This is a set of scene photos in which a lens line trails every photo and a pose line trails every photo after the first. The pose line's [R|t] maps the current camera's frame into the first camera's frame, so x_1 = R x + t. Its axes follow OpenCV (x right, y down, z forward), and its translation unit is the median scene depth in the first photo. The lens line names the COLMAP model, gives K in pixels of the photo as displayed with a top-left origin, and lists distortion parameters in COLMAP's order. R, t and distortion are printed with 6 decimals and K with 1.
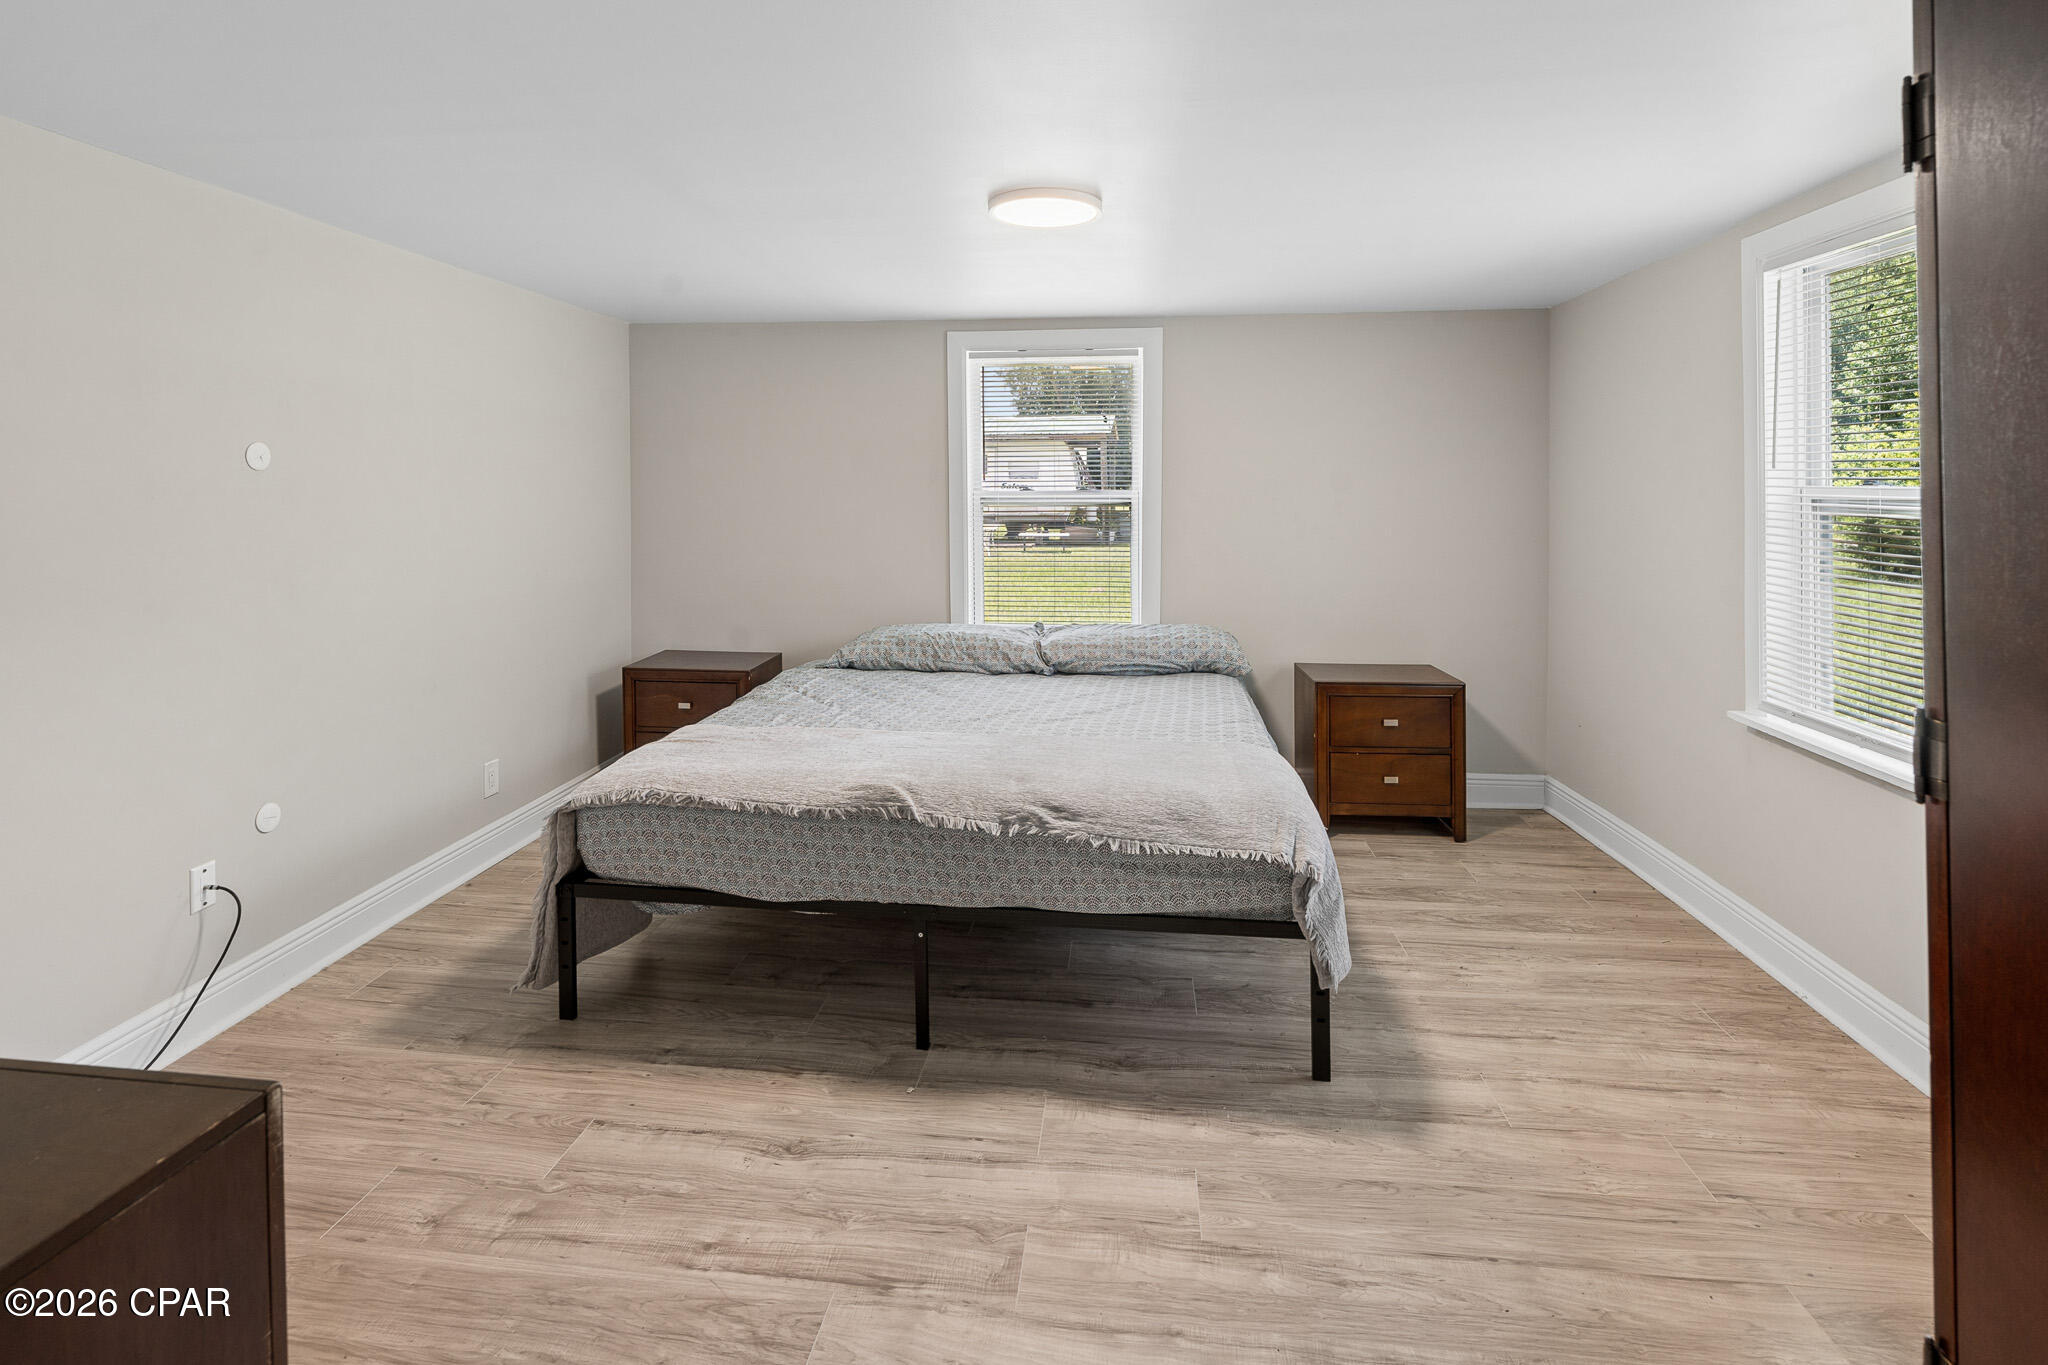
lens RADIAL K [[931.7, 0, 936.0], [0, 931.7, 492.6], [0, 0, 1]] dist [-0.004956, 0.002767]
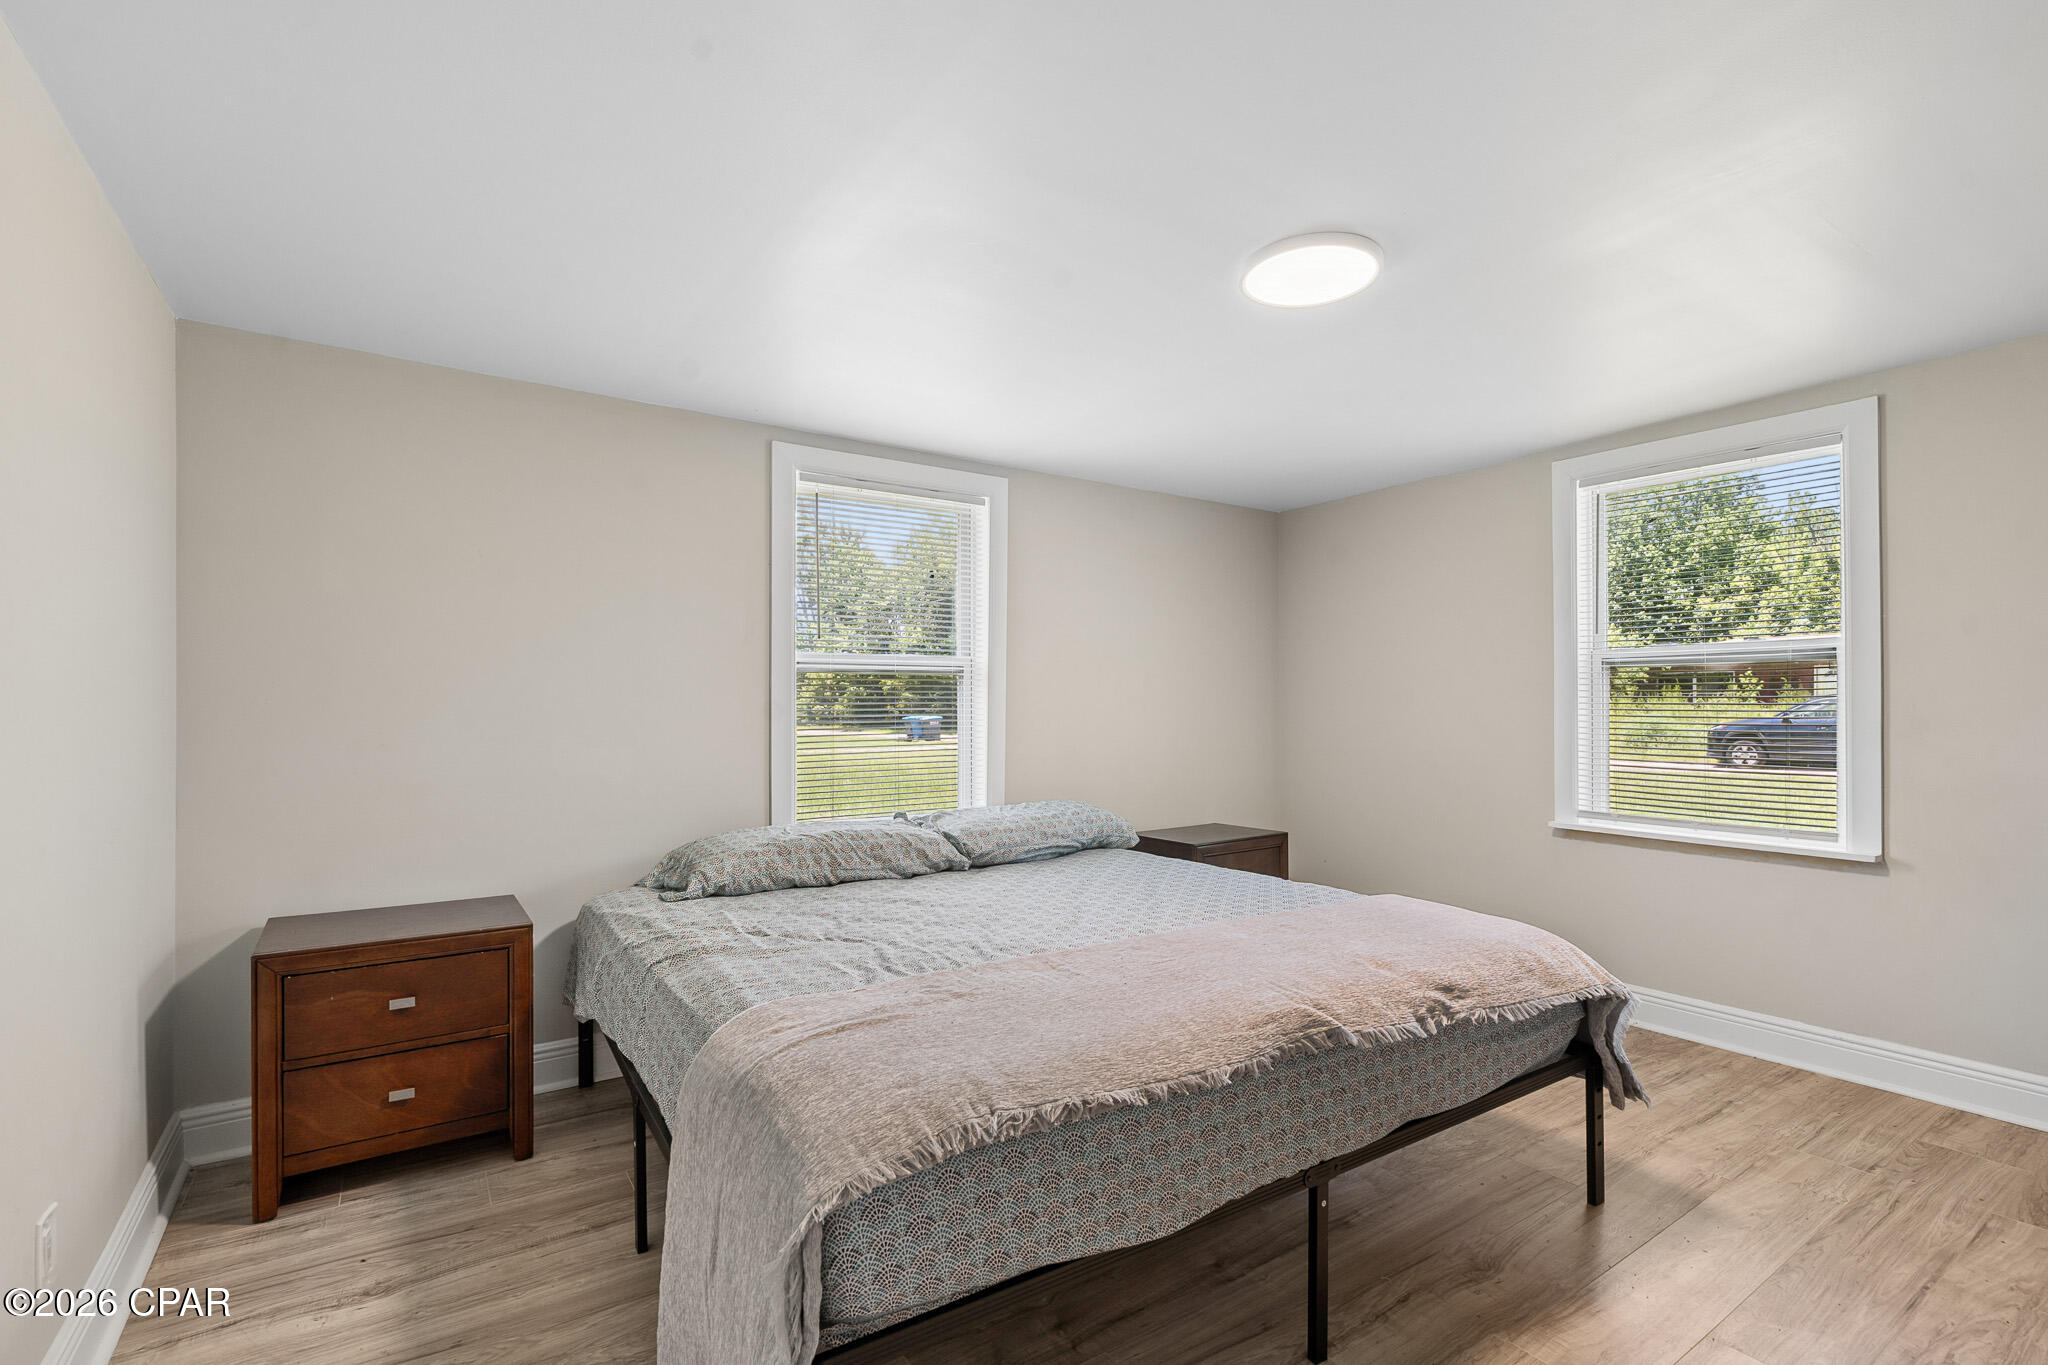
lens RADIAL K [[931.7, 0, 1024.2], [0, 931.7, 693.1], [0, 0, 1]] dist [-0.004956, 0.002767]
pose [[0.752021, 0.009346, 0.659072, -0.384945], [-0.001634, 0.999923, -0.012314, 0.049001], [-0.659137, 0.008183, 0.751979, 0.344886]]
